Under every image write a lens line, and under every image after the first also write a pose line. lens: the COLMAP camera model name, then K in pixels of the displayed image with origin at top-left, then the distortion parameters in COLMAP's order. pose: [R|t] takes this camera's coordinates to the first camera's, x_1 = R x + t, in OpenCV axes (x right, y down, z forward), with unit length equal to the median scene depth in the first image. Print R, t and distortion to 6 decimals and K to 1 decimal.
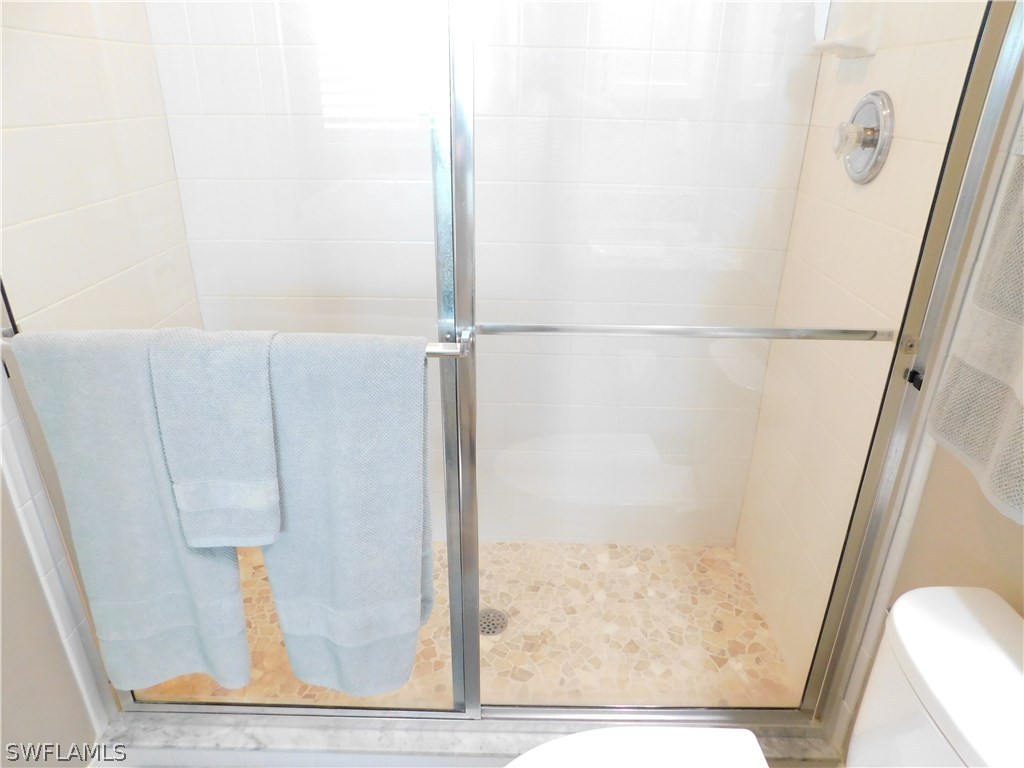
lens RADIAL K [[681.2, 0, 516.1], [0, 681.2, 384.3], [0, 0, 1]] dist [-0.065878, 0.061951]
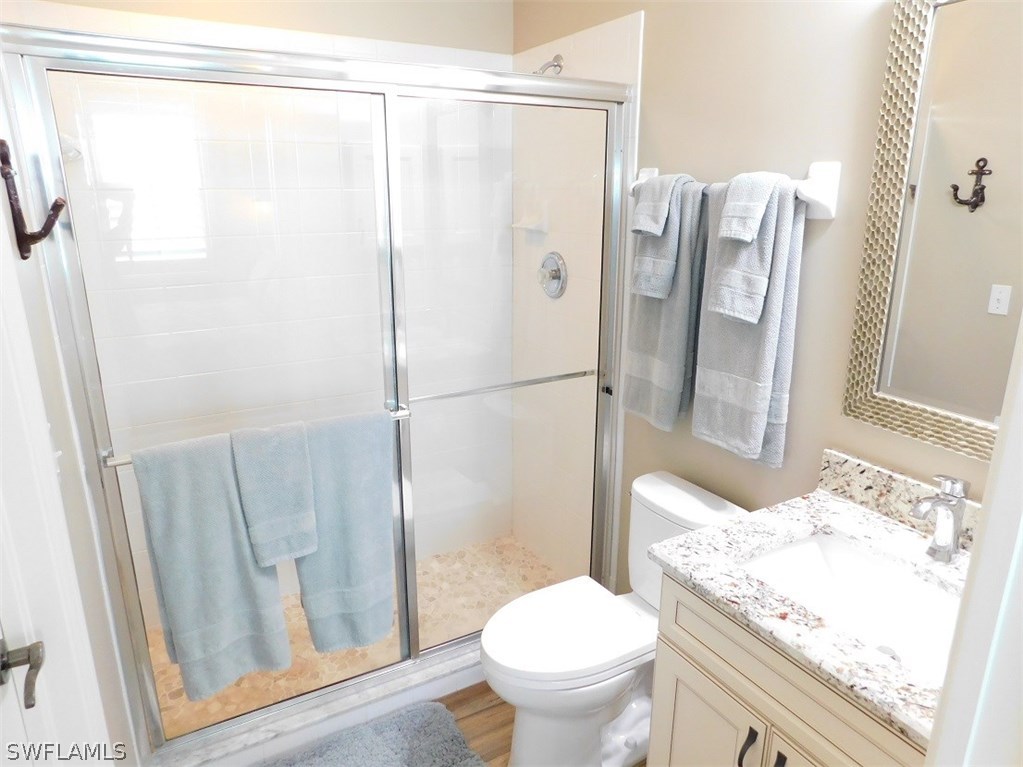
lens RADIAL K [[680.5, 0, 515.6], [0, 680.5, 383.8], [0, 0, 1]] dist [-0.065878, 0.061951]
pose [[0.862697, -0.154132, 0.481661, -0.511948], [0.217773, 0.972818, -0.078747, 0.057579], [-0.456431, 0.172828, 0.872812, -0.543626]]
